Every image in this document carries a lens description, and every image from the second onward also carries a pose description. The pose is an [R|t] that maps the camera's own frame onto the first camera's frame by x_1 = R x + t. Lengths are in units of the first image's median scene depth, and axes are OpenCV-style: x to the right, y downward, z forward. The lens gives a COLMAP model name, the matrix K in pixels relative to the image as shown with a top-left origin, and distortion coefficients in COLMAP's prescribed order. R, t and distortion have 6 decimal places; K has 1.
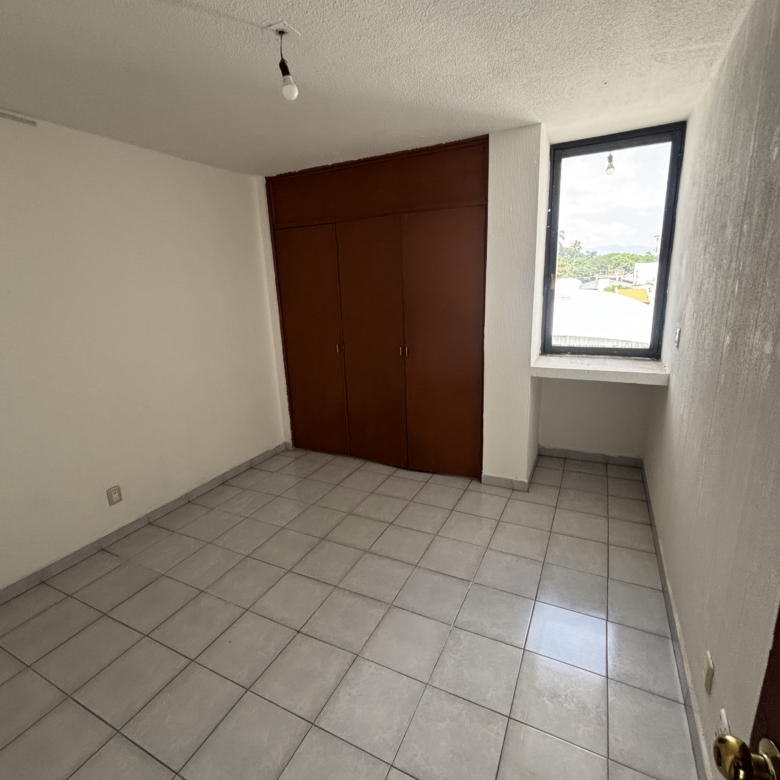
lens RADIAL K [[417.7, 0, 391.0], [0, 417.7, 388.8], [0, 0, 1]] dist [0.001647, -0.001200]
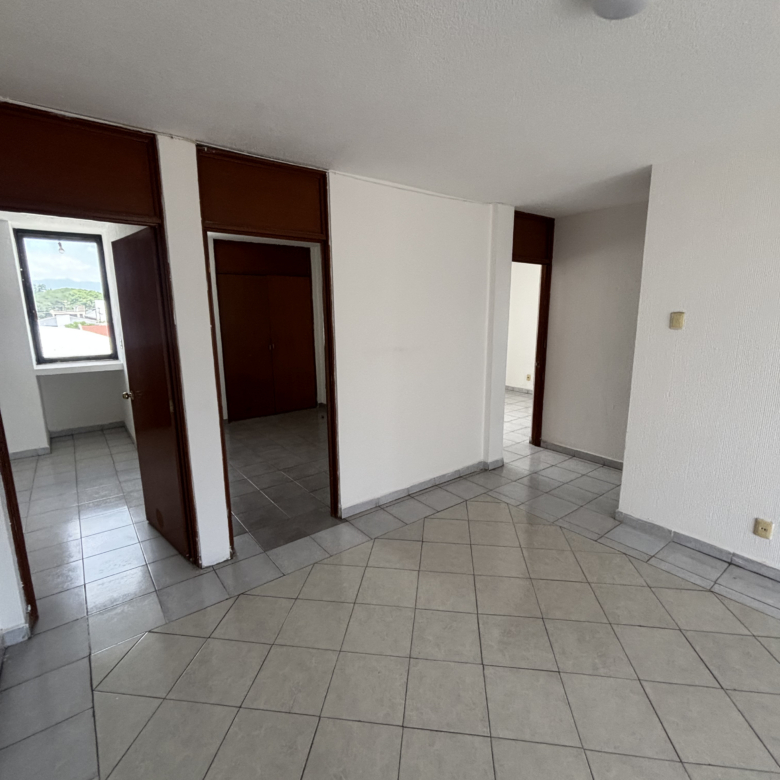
lens RADIAL K [[415.8, 0, 391.4], [0, 415.8, 388.7], [0, 0, 1]] dist [0.003302, 0.001042]
pose [[0.435833, -0.132818, 0.890173, -0.374169], [0.208504, 0.977045, 0.043695, 0.177654], [-0.875543, 0.166561, 0.453522, -0.670027]]
